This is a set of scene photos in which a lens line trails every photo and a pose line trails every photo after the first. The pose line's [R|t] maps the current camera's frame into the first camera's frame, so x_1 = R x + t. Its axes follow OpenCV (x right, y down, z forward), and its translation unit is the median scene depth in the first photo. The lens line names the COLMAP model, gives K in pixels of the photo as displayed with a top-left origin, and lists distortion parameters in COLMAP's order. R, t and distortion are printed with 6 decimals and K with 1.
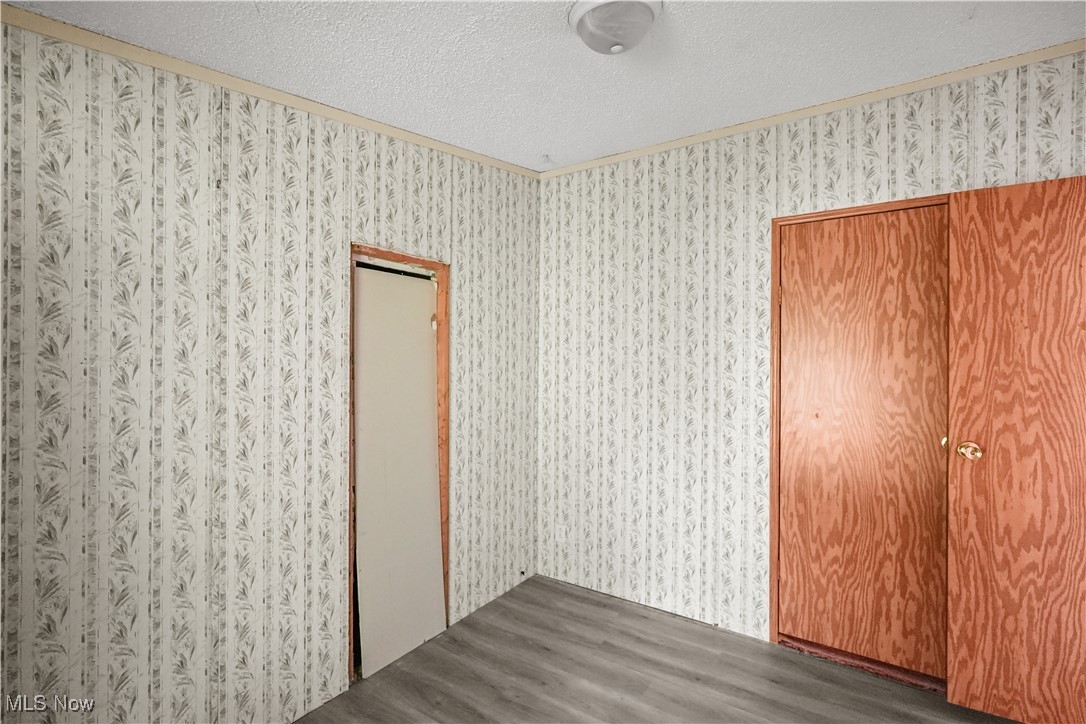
lens RADIAL K [[493.1, 0, 543.0], [0, 493.1, 362.0], [0, 0, 1]] dist [0.001716, 0.000530]
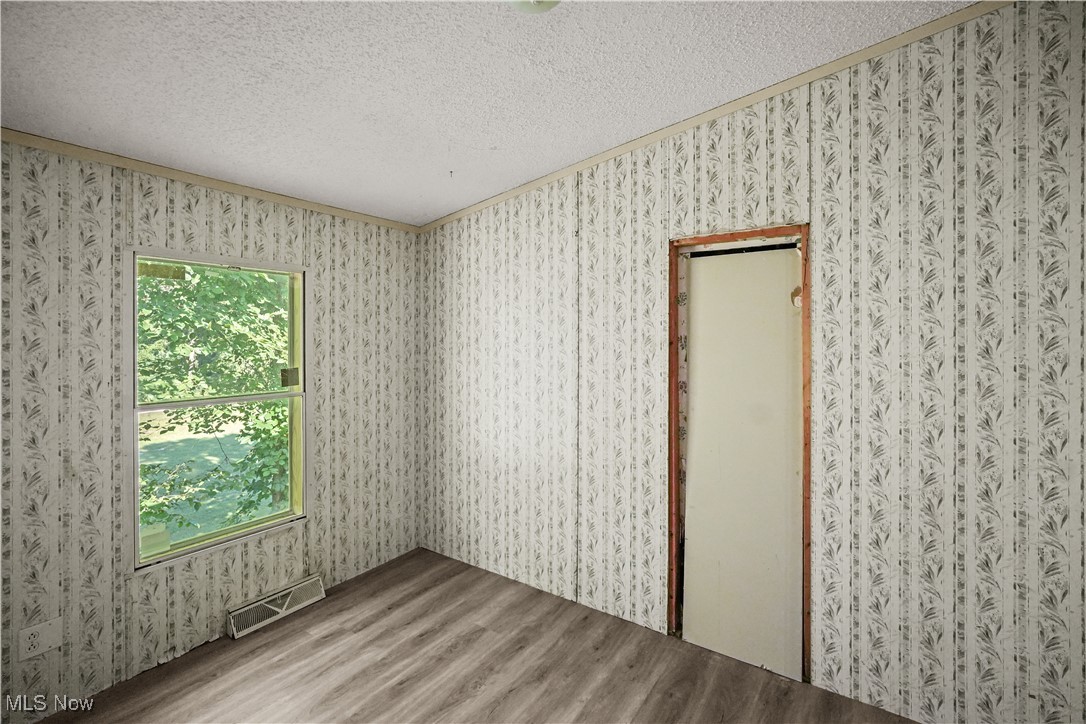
lens RADIAL K [[500.9, 0, 541.0], [0, 500.9, 352.1], [0, 0, 1]] dist [0.000600, -0.000022]
pose [[-0.004568, 0.000372, -0.999989, 0.723920], [-0.010941, 0.999940, 0.000422, 0.016200], [0.999930, 0.010943, -0.004564, 0.679750]]
